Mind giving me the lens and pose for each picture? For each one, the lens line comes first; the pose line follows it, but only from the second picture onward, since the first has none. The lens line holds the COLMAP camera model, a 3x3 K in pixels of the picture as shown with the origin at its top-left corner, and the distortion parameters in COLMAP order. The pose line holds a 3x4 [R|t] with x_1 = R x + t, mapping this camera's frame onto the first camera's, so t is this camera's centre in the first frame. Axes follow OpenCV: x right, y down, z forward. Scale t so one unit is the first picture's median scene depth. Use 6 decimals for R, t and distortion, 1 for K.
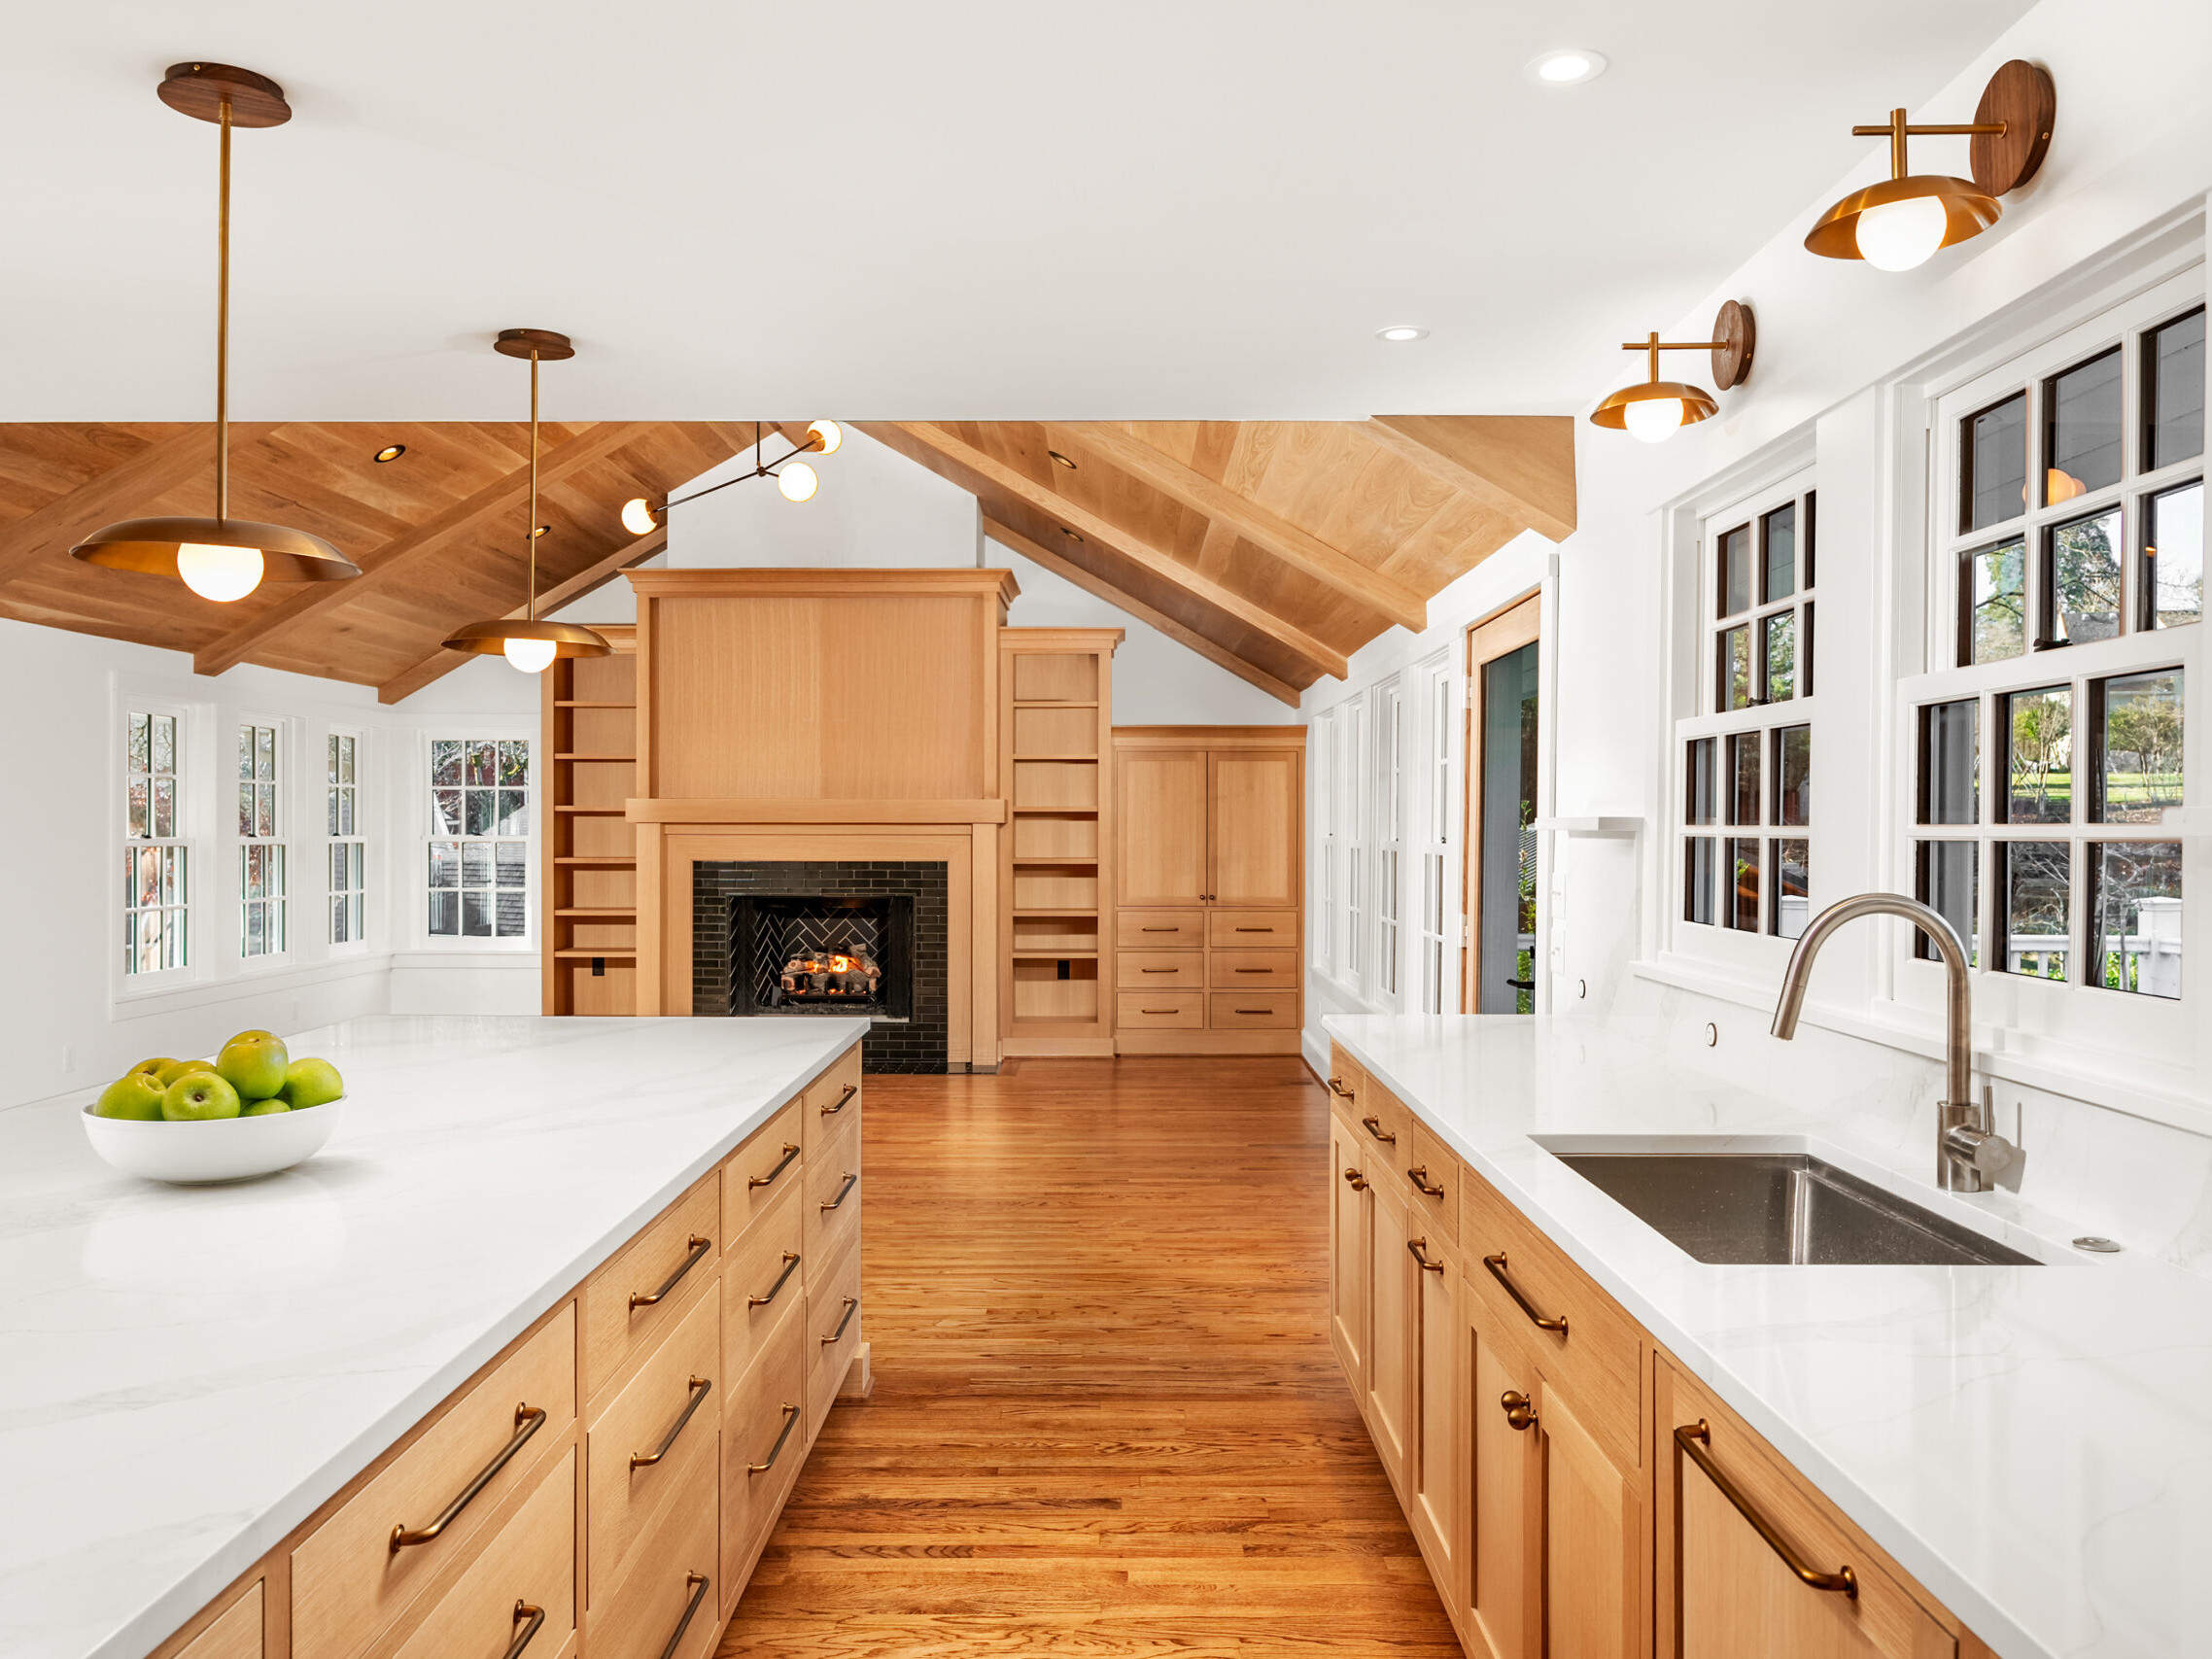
lens RADIAL K [[1670.9, 0, 1106.0], [0, 1670.9, 829.5], [0, 0, 1]] dist [0.003904, 0.003813]
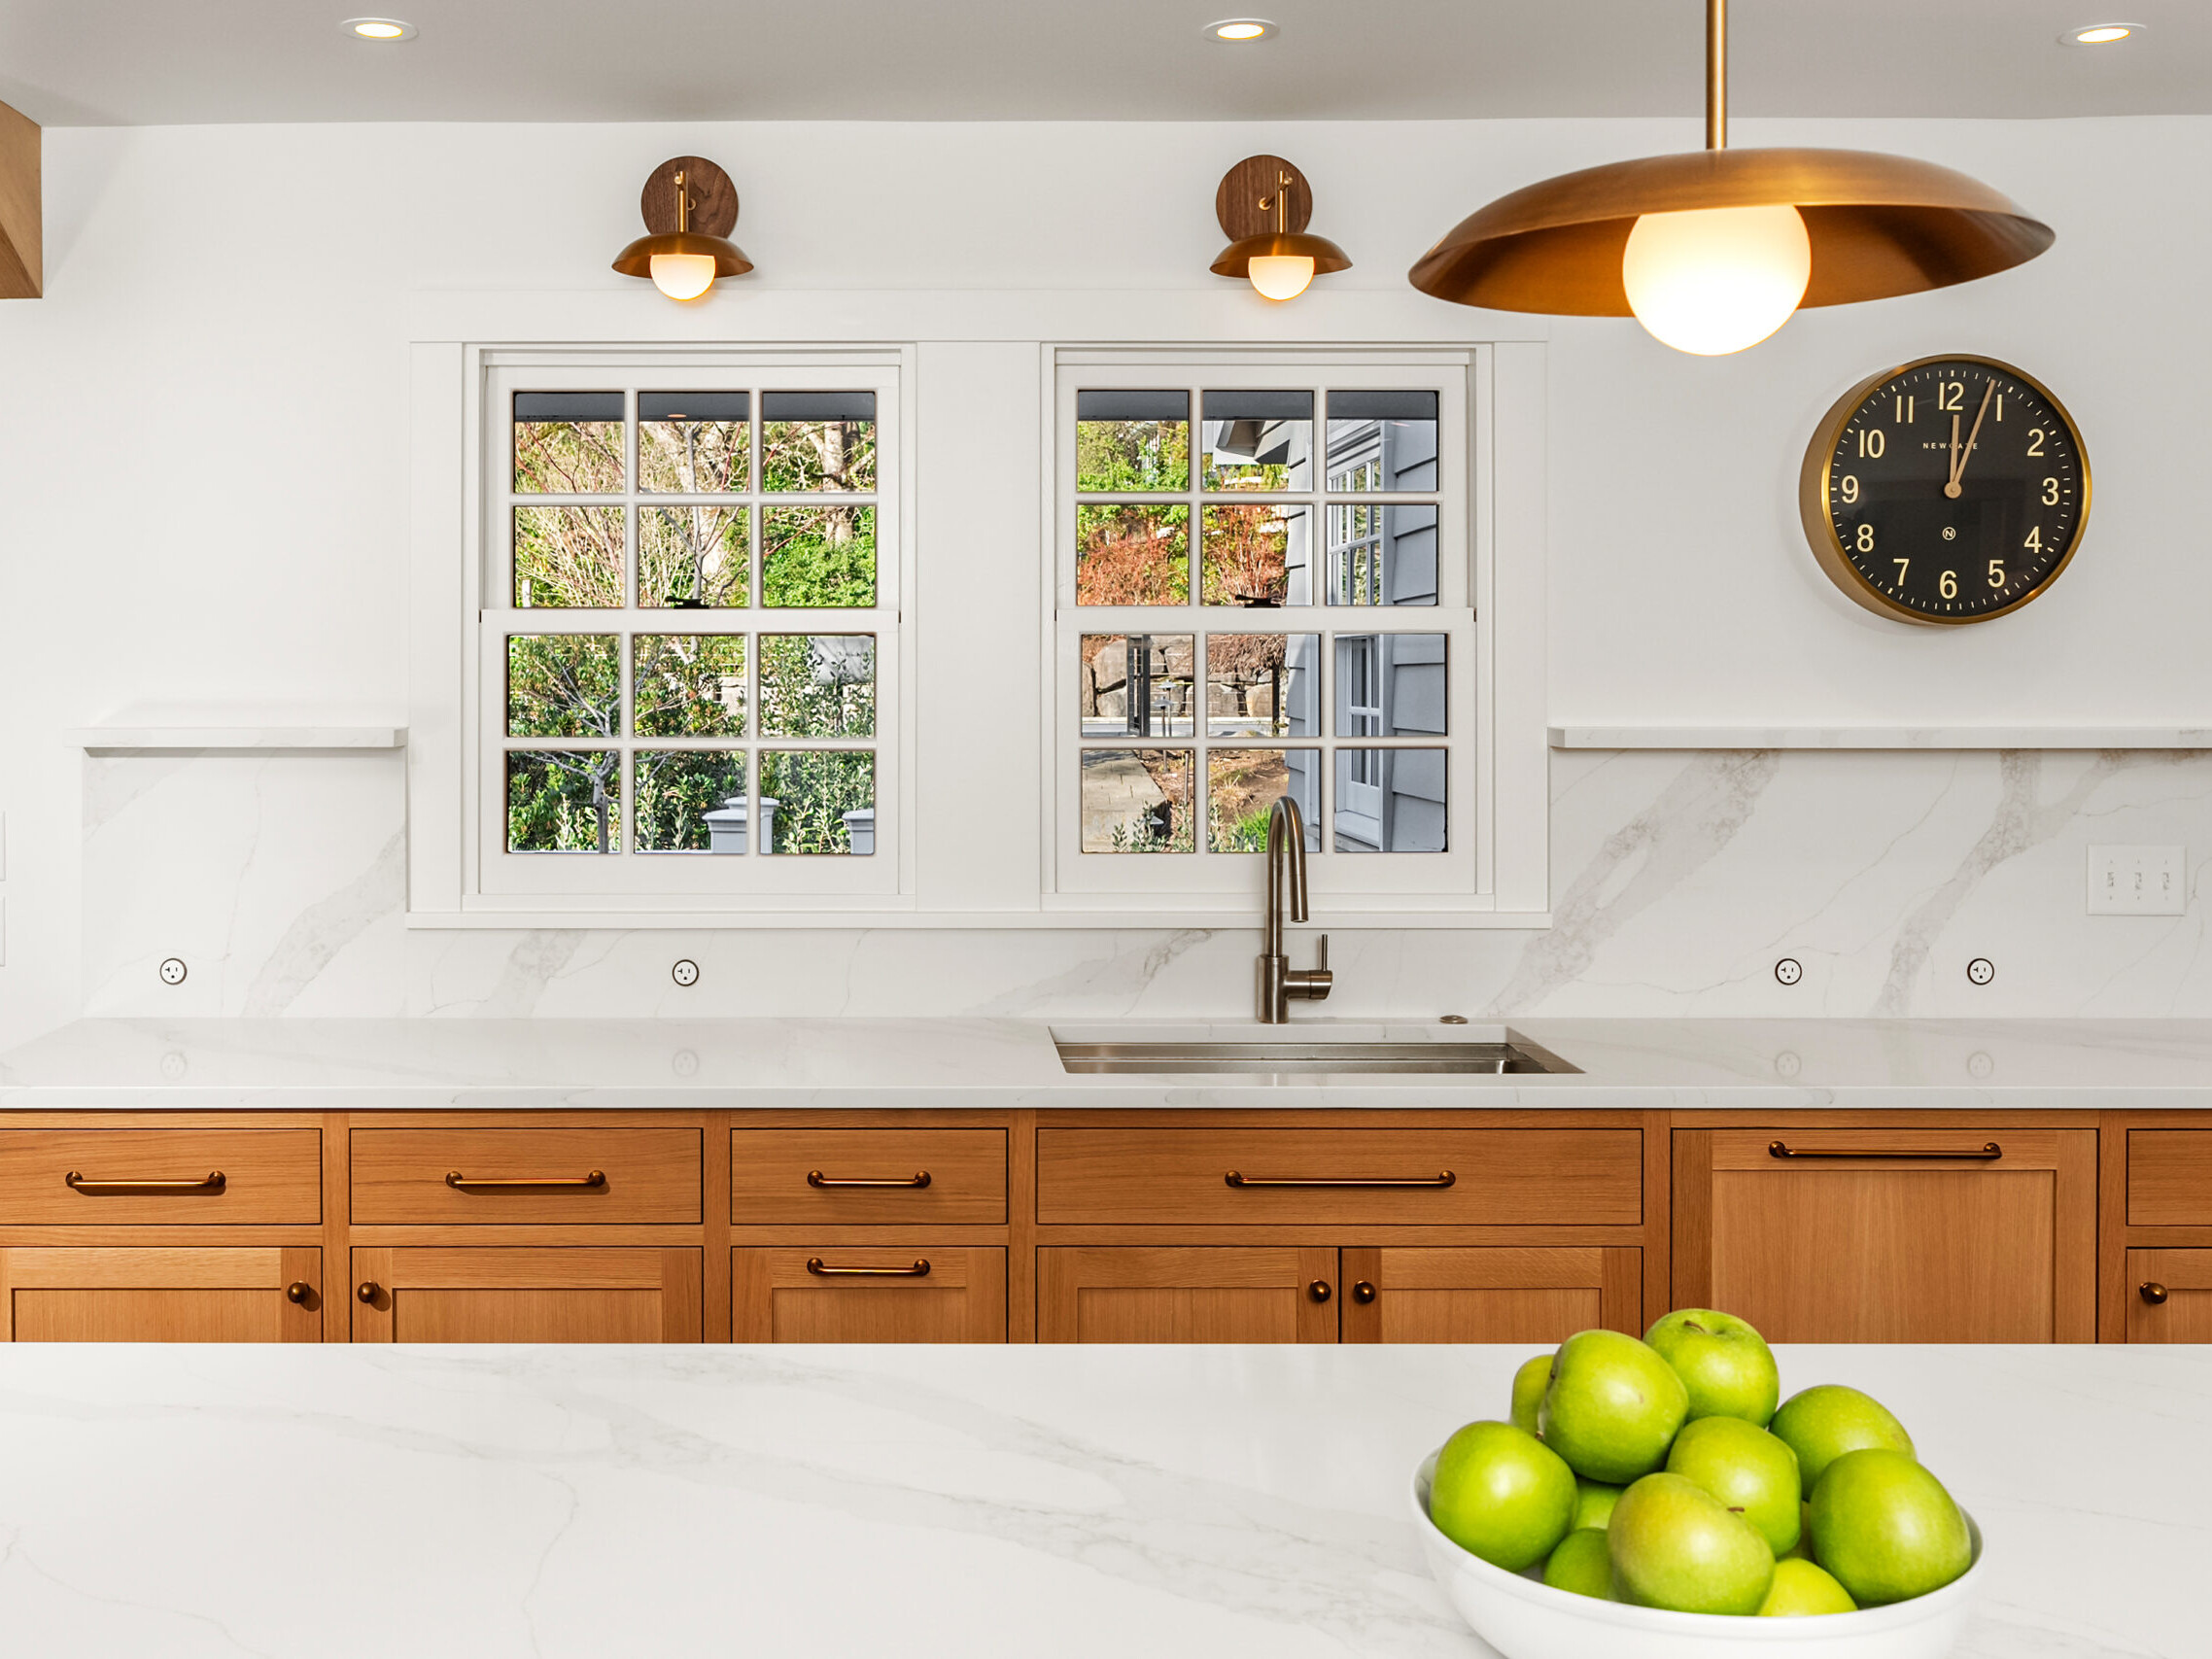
lens RADIAL K [[2153.0, 0, 912.6], [0, 2153.0, 700.5], [0, 0, 1]] dist [-0.009906, 0.020621]
pose [[-0.000574, -0.015769, 0.999875, -0.421728], [0.001364, 0.999875, 0.015770, -0.021989], [-0.999999, 0.001373, -0.000553, 0.469720]]
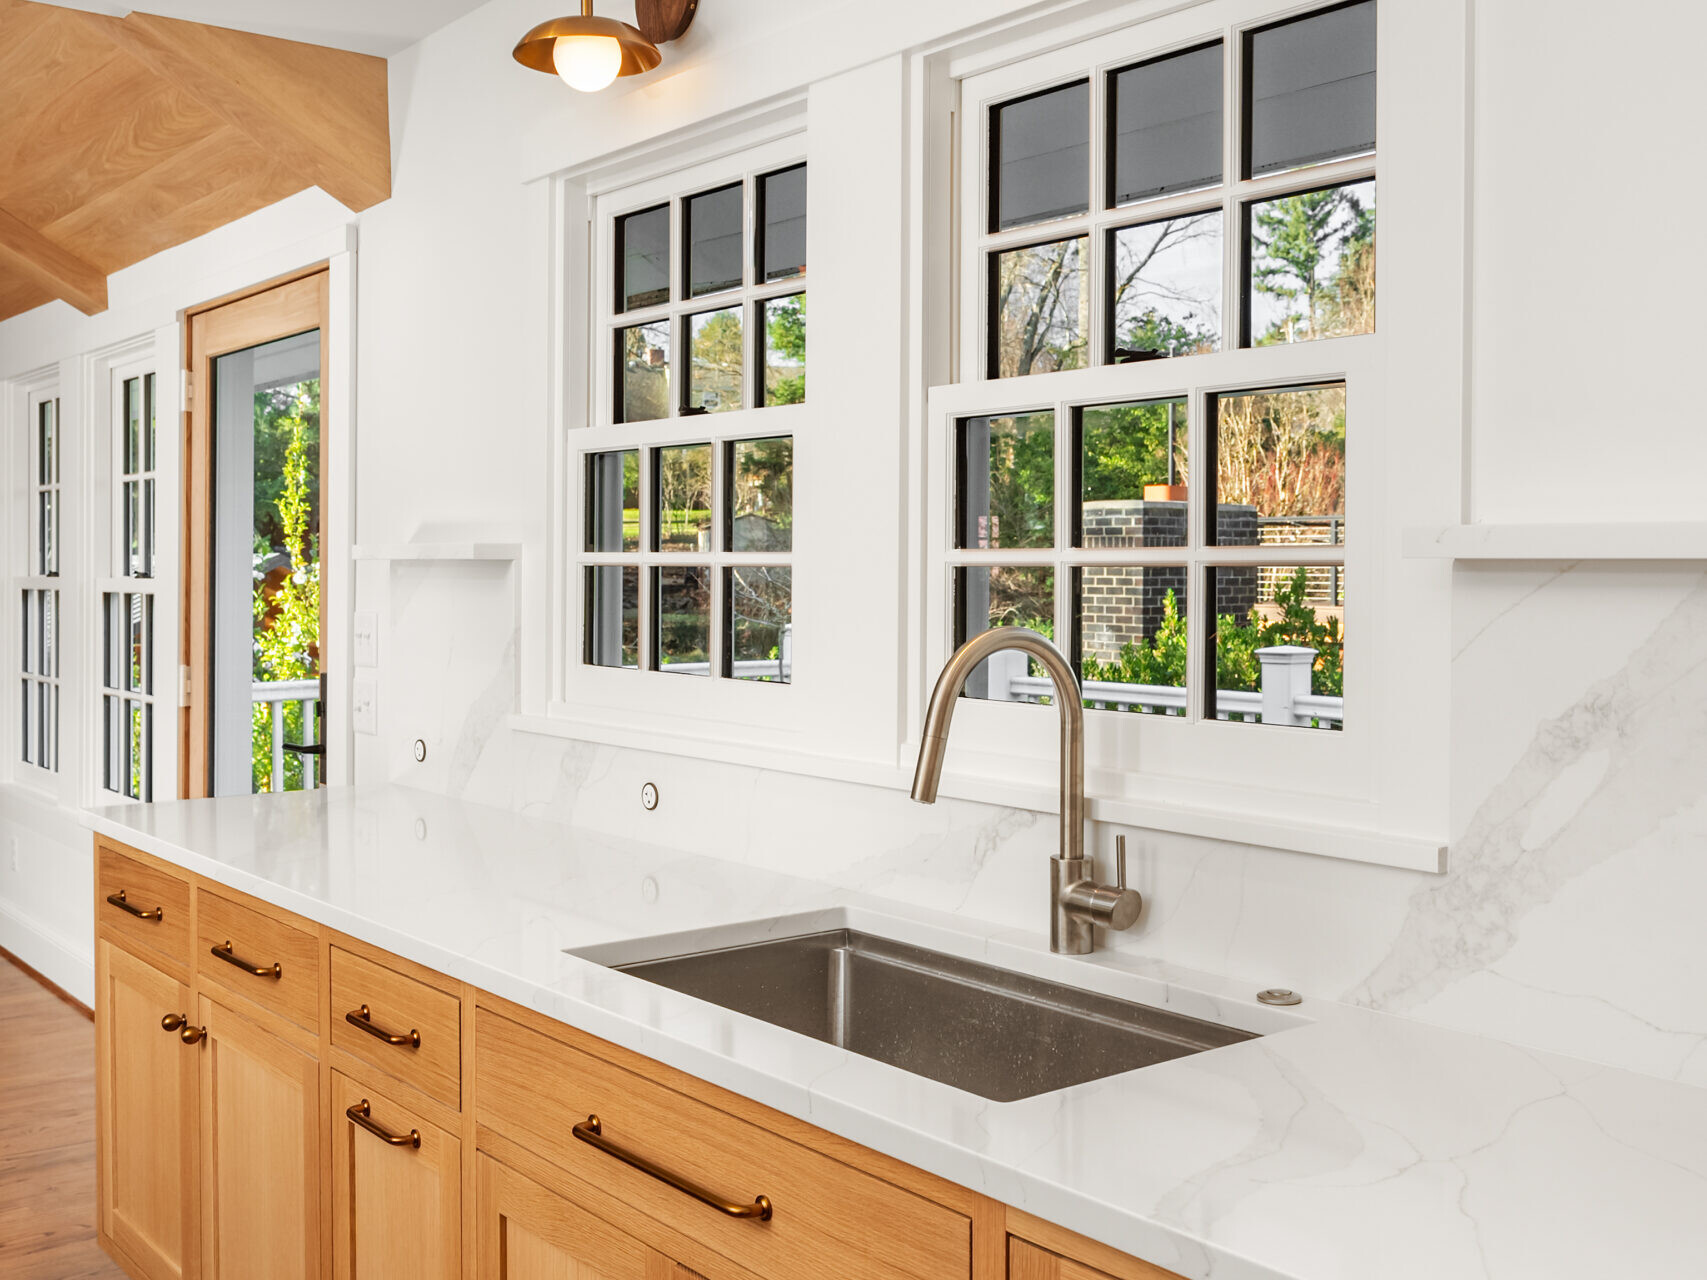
lens RADIAL K [[1772.9, 0, 853.7], [0, 1772.9, 611.0], [0, 0, 1]] dist [-0.005890, 0.006470]
pose [[0.781709, -0.023391, 0.623205, -0.065326], [0.005934, 0.999530, 0.030073, 0.000435], [-0.623616, -0.019810, 0.781480, 0.120288]]
